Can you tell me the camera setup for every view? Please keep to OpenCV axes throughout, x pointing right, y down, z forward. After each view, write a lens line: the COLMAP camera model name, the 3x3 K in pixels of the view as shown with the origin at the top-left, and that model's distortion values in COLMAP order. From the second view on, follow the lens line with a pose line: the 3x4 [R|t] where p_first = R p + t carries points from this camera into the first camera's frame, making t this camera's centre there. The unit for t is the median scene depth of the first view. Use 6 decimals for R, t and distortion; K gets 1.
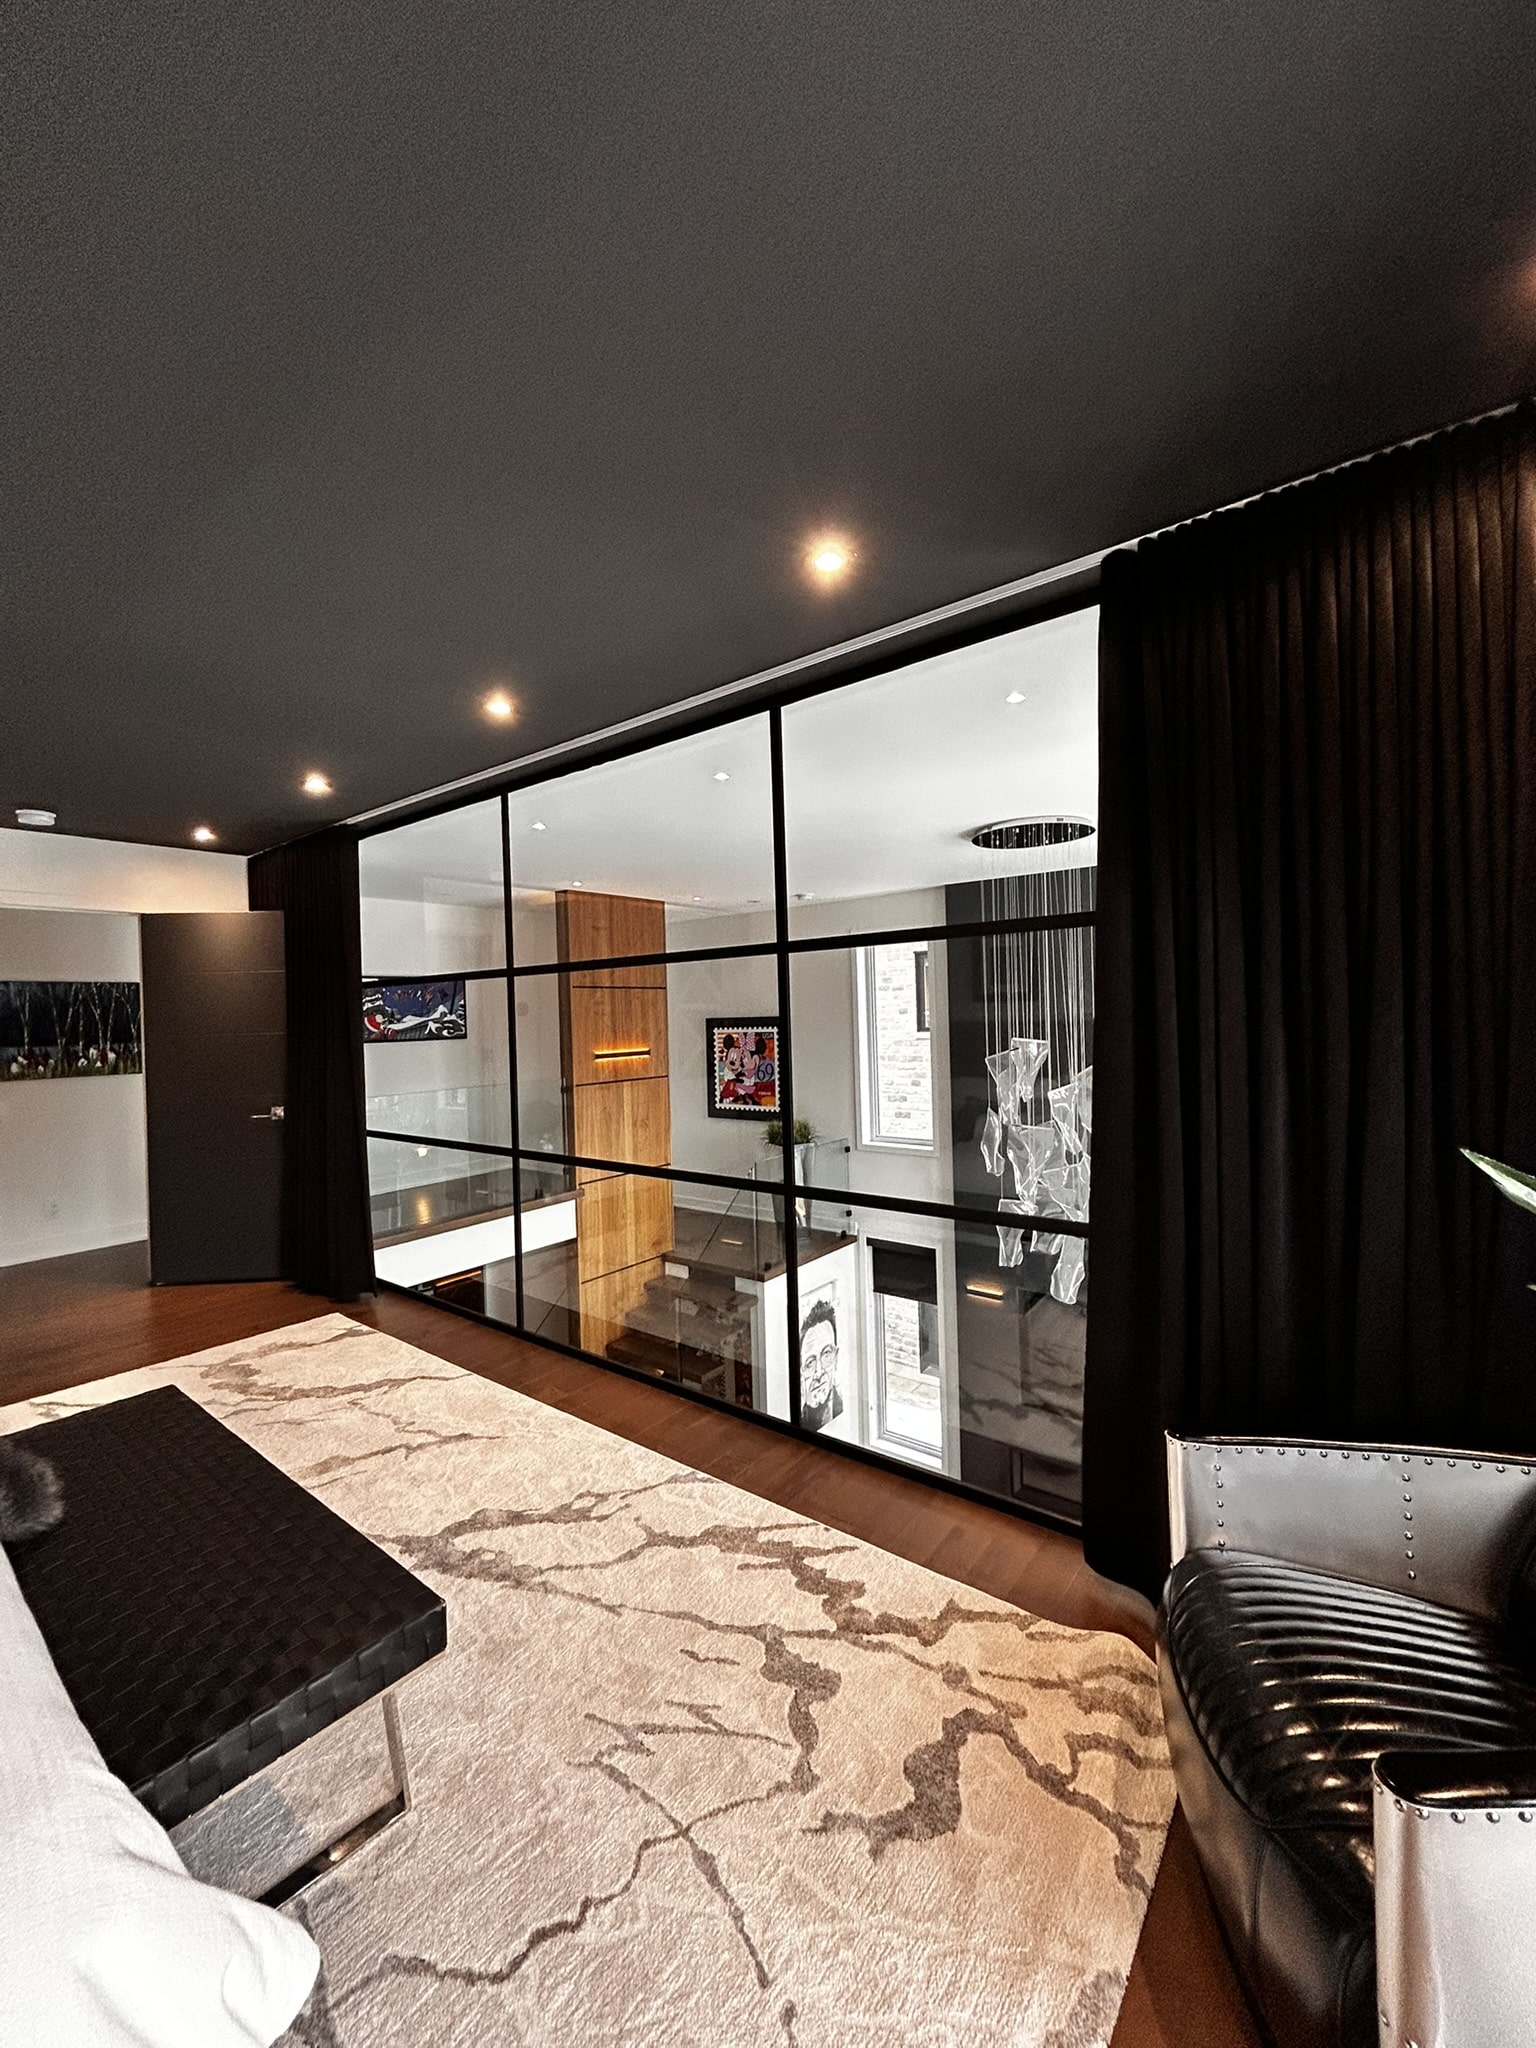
lens RADIAL K [[826.6, 0, 762.9], [0, 826.6, 1023.1], [0, 0, 1]] dist [-0.001756, 0.000487]
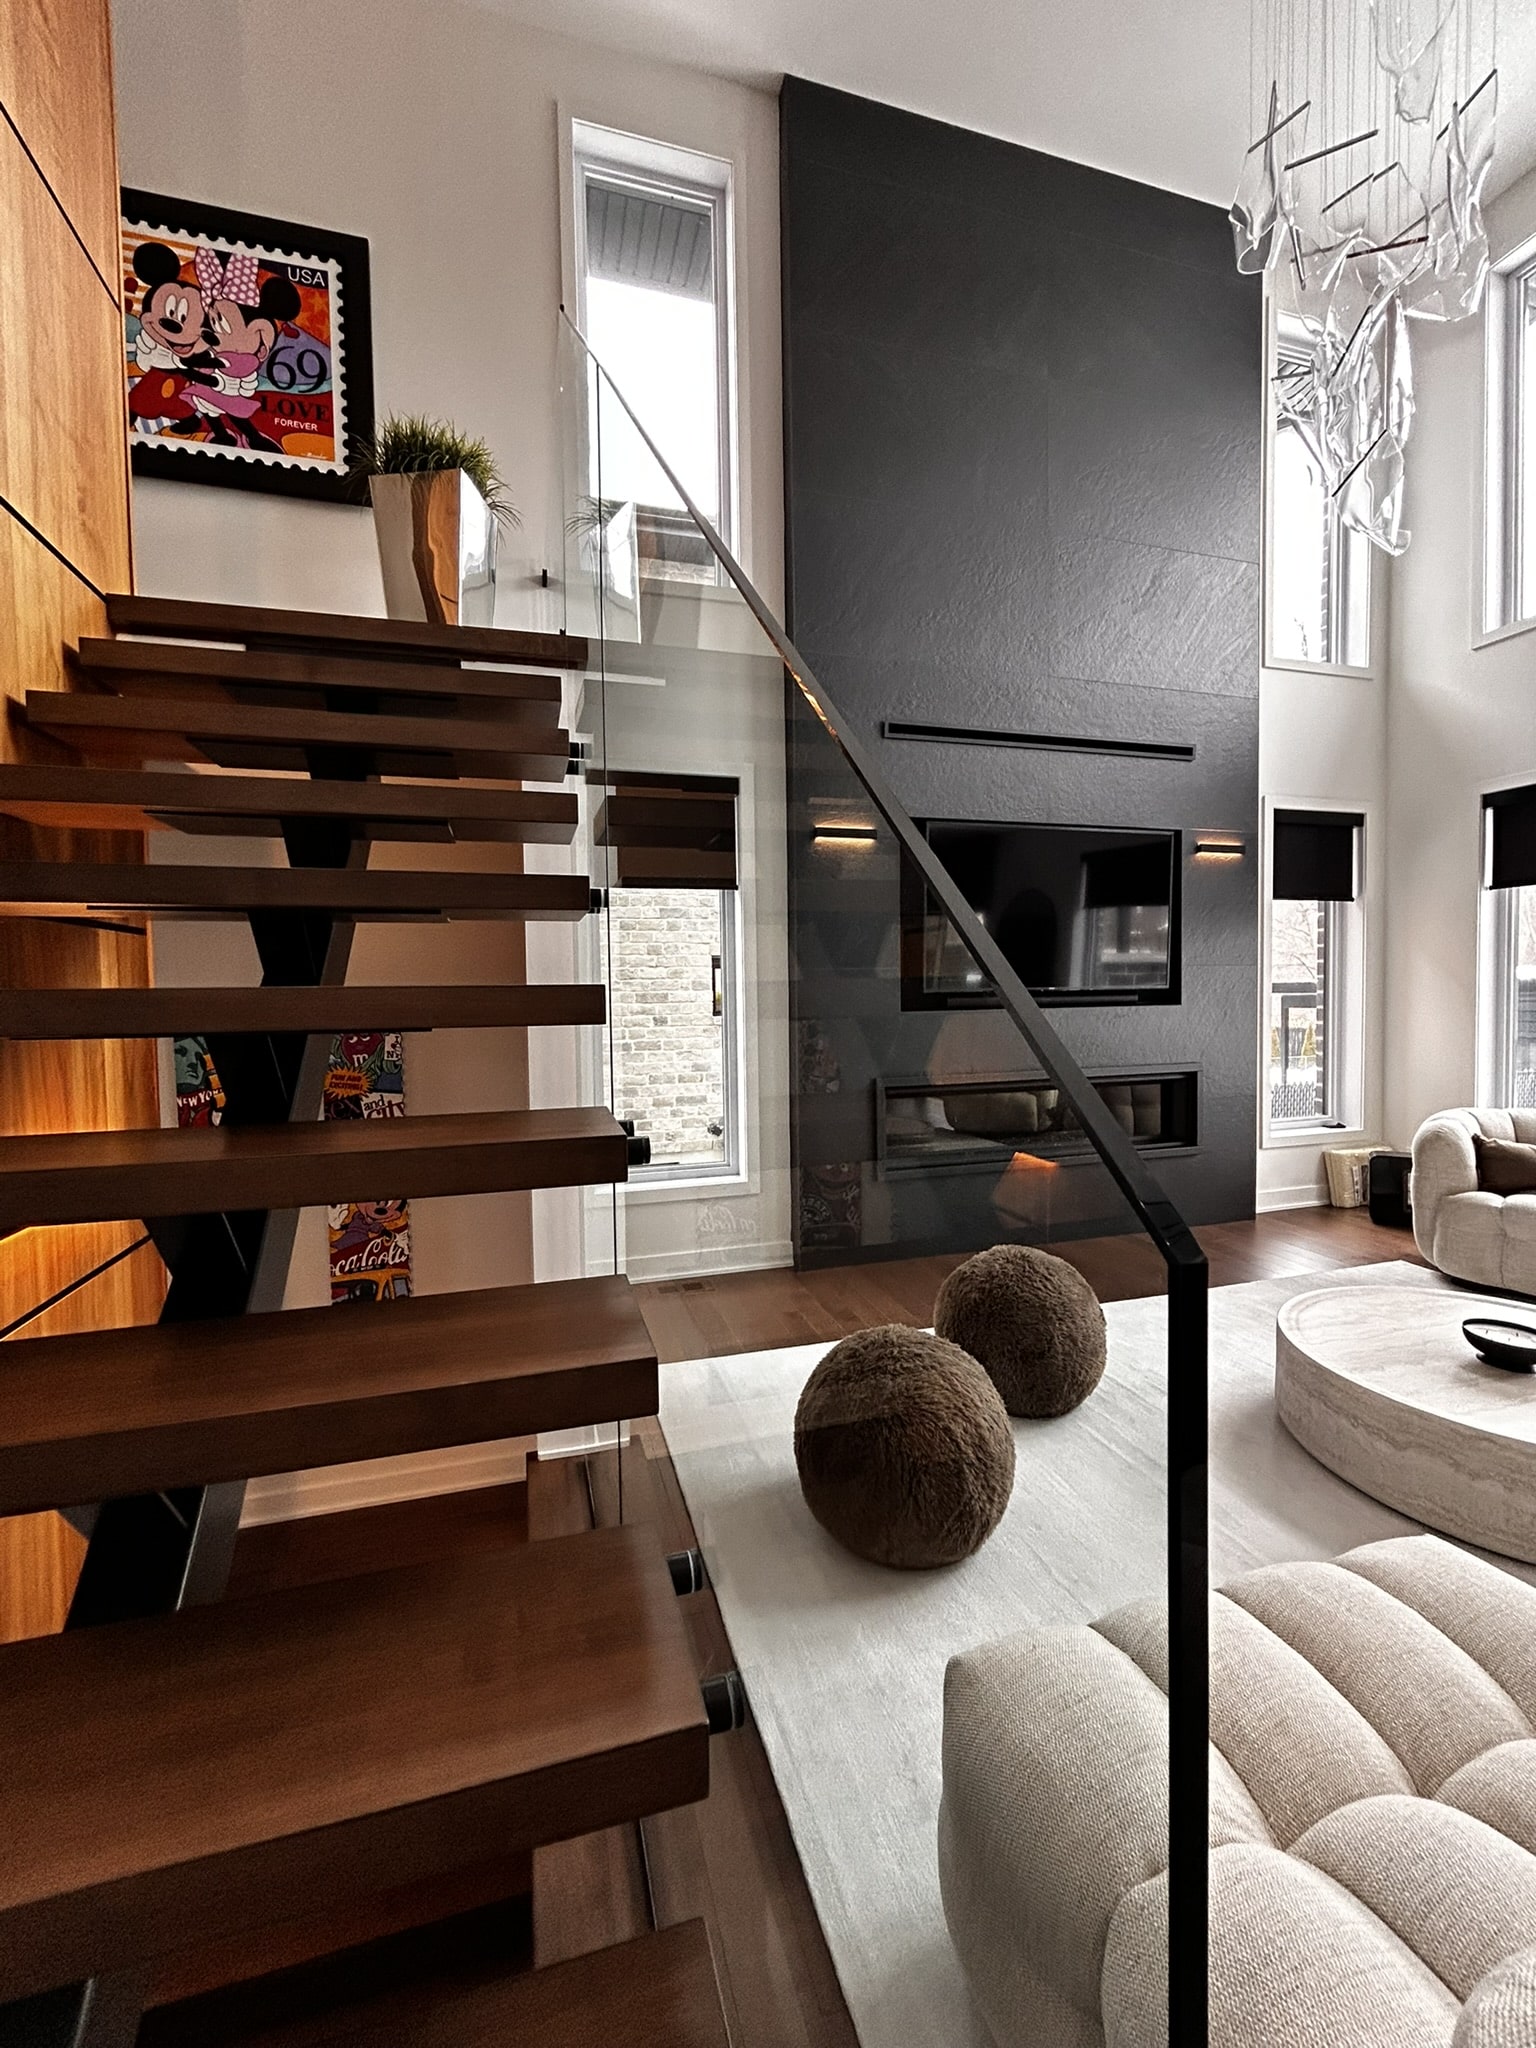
lens RADIAL K [[826.6, 0, 762.3], [0, 826.6, 1021.6], [0, 0, 1]] dist [-0.001756, 0.000487]
pose [[0.588343, -0.009203, 0.808559, -0.234250], [0.004775, 0.999957, 0.007907, 0.459282], [-0.808597, -0.000791, 0.588362, 0.728503]]
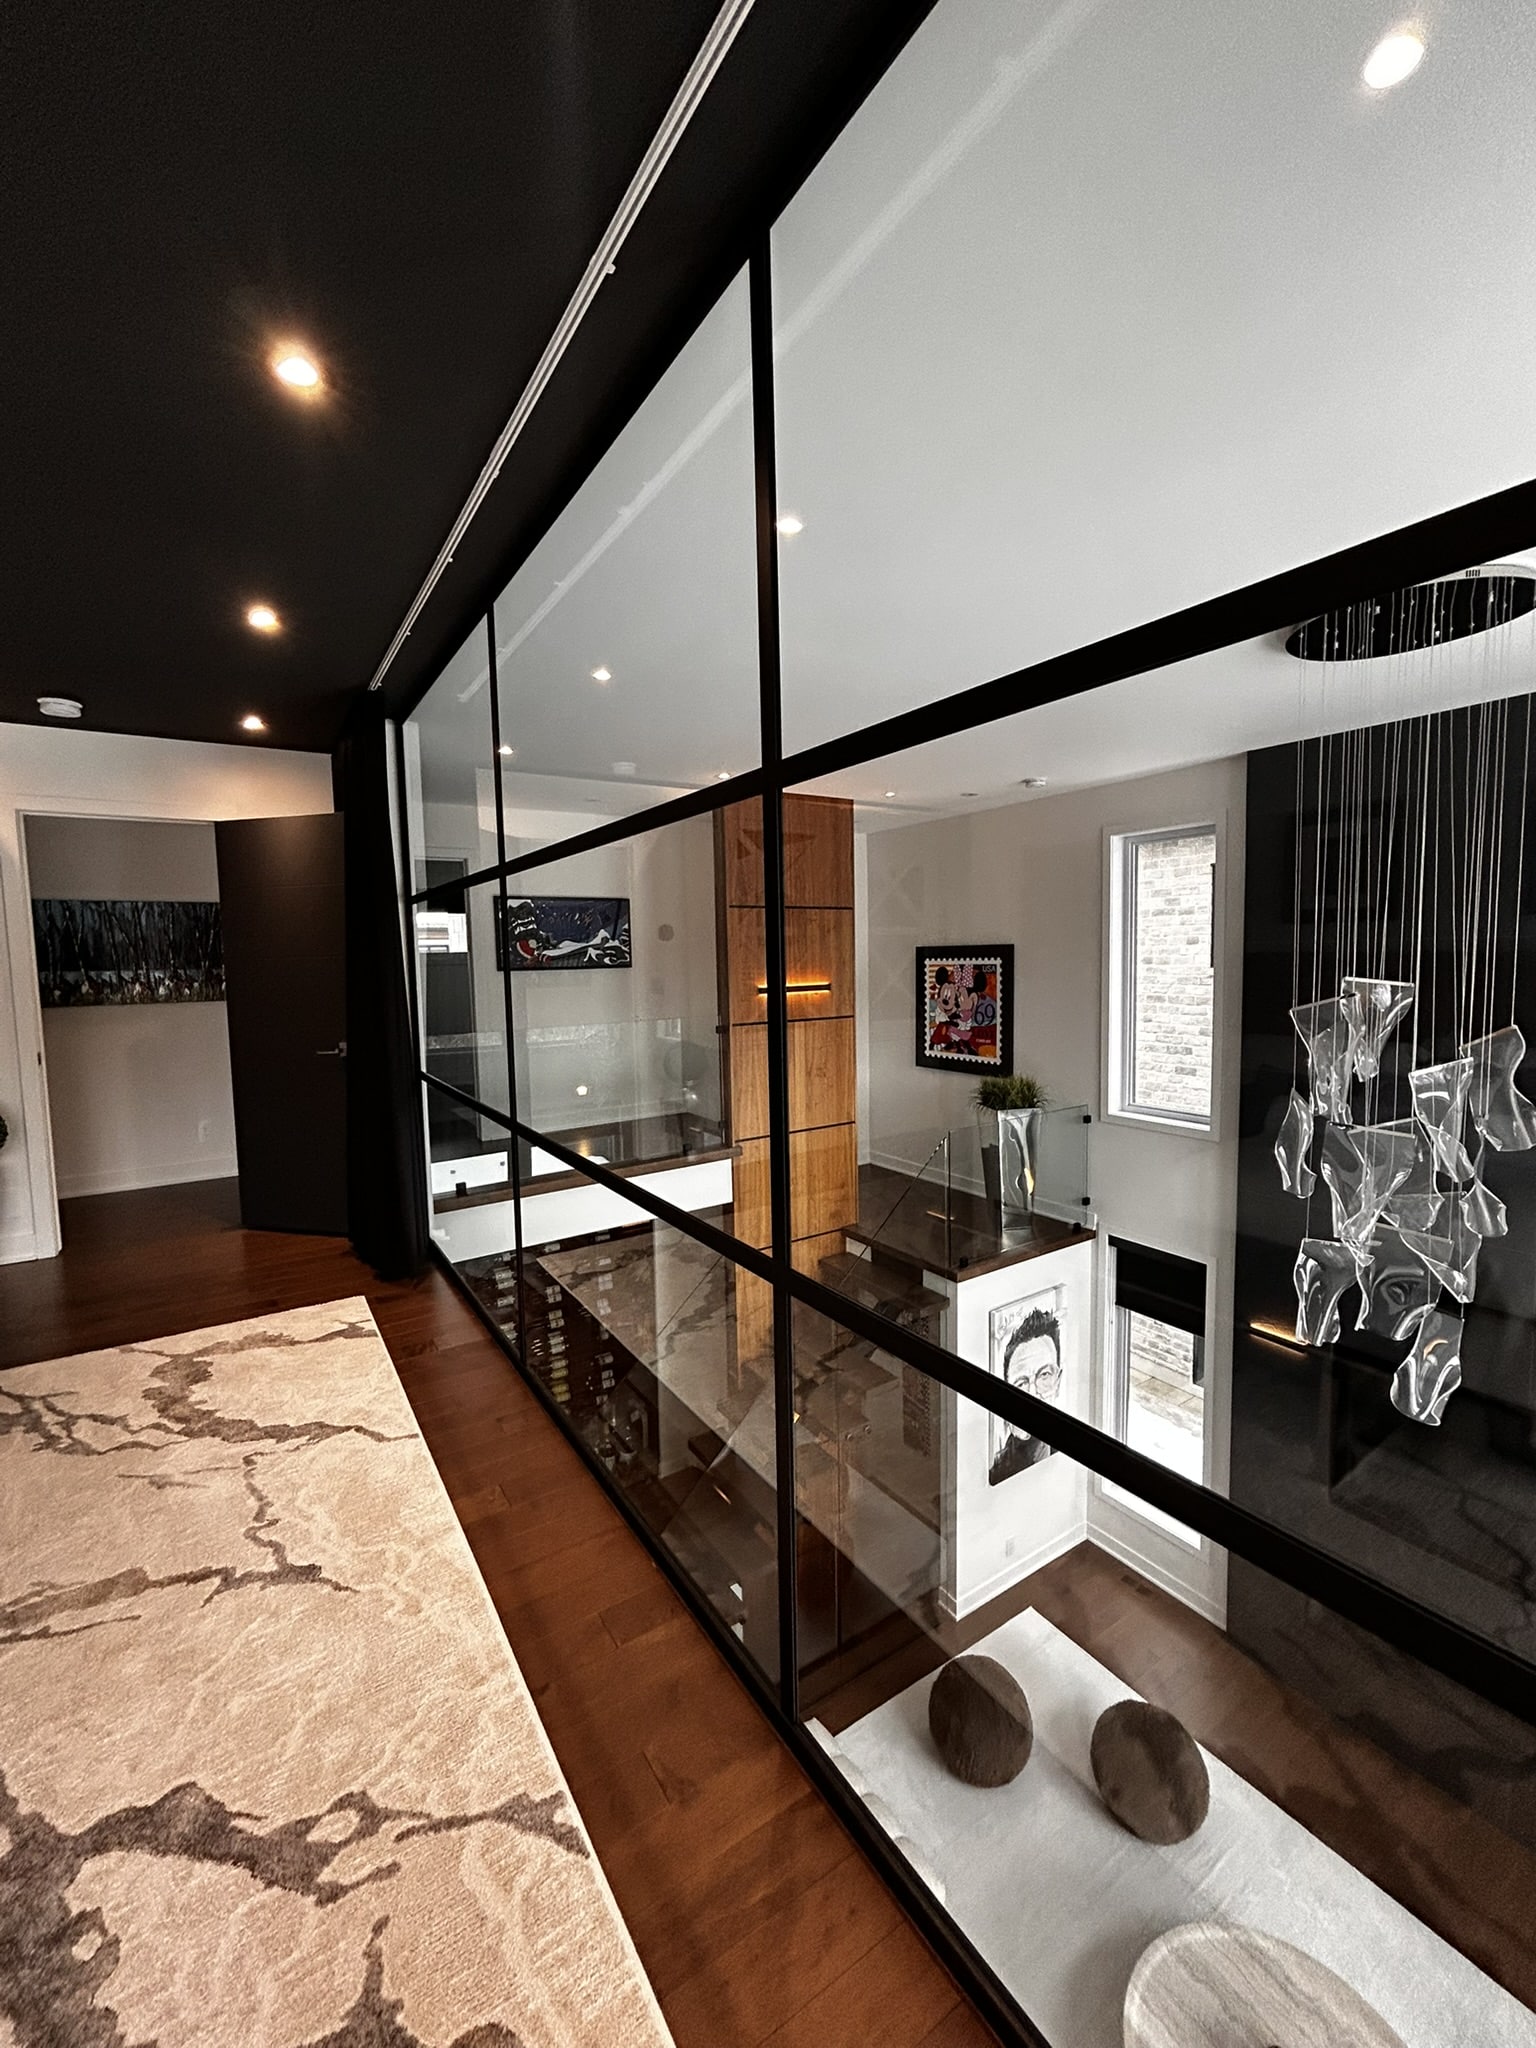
lens RADIAL K [[826.6, 0, 762.8], [0, 826.6, 1019.4], [0, 0, 1]] dist [-0.001756, 0.000487]
pose [[0.946344, 0.033611, -0.321407, 0.070737], [-0.008745, 0.996876, 0.078498, 0.003925], [0.323042, -0.071475, 0.943682, 0.216854]]
